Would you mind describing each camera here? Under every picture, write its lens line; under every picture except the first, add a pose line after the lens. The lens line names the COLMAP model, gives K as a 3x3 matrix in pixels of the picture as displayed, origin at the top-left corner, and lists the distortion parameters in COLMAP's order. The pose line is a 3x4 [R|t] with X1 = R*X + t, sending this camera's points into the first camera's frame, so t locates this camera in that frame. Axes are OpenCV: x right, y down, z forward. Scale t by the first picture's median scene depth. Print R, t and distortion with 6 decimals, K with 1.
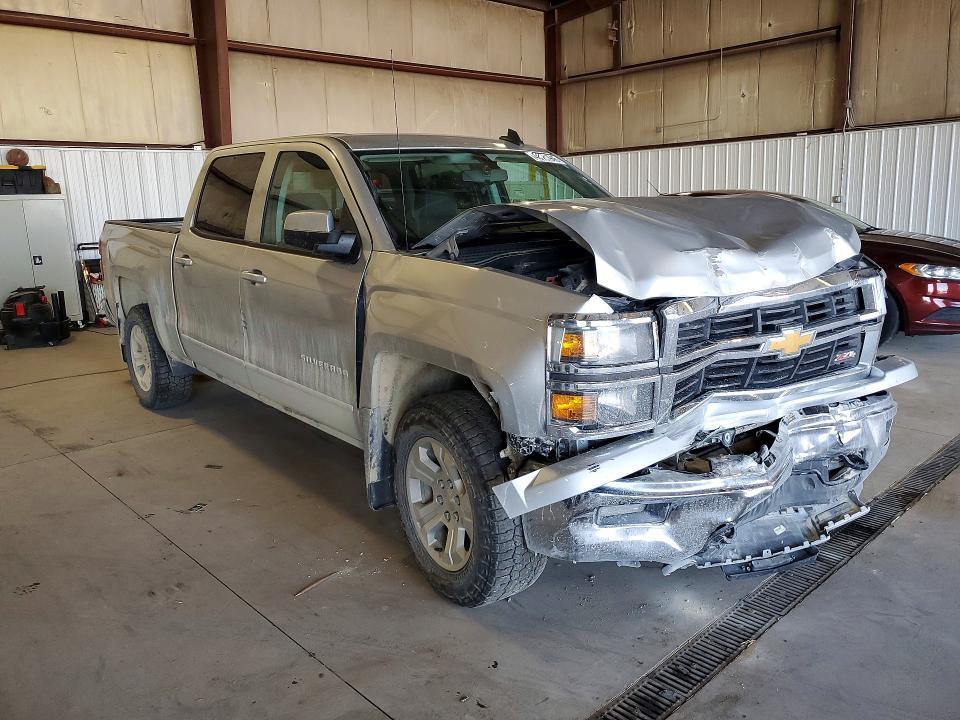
lens RADIAL K [[762.5, 0, 479.7], [0, 762.5, 354.1], [0, 0, 1]] dist [-0.003034, 0.003124]
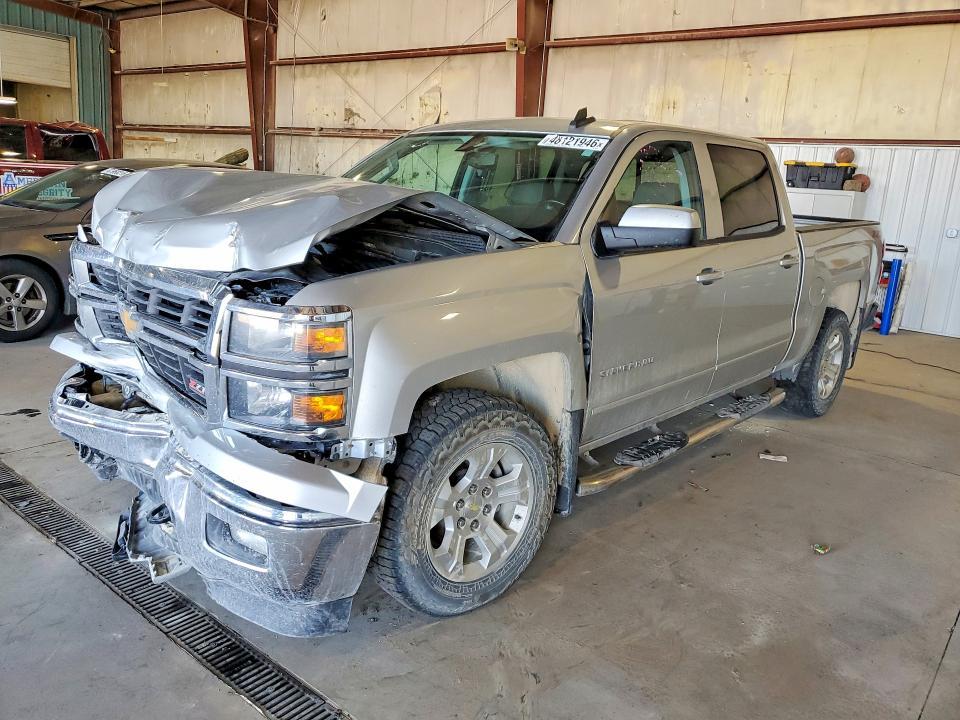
lens RADIAL K [[762.5, 0, 479.8], [0, 762.5, 362.8], [0, 0, 1]] dist [-0.003034, 0.003124]
pose [[0.108408, 0.264601, -0.958245, 1.164840], [-0.270087, 0.935508, 0.227767, -0.252170], [0.956714, 0.234117, 0.172882, 1.075046]]
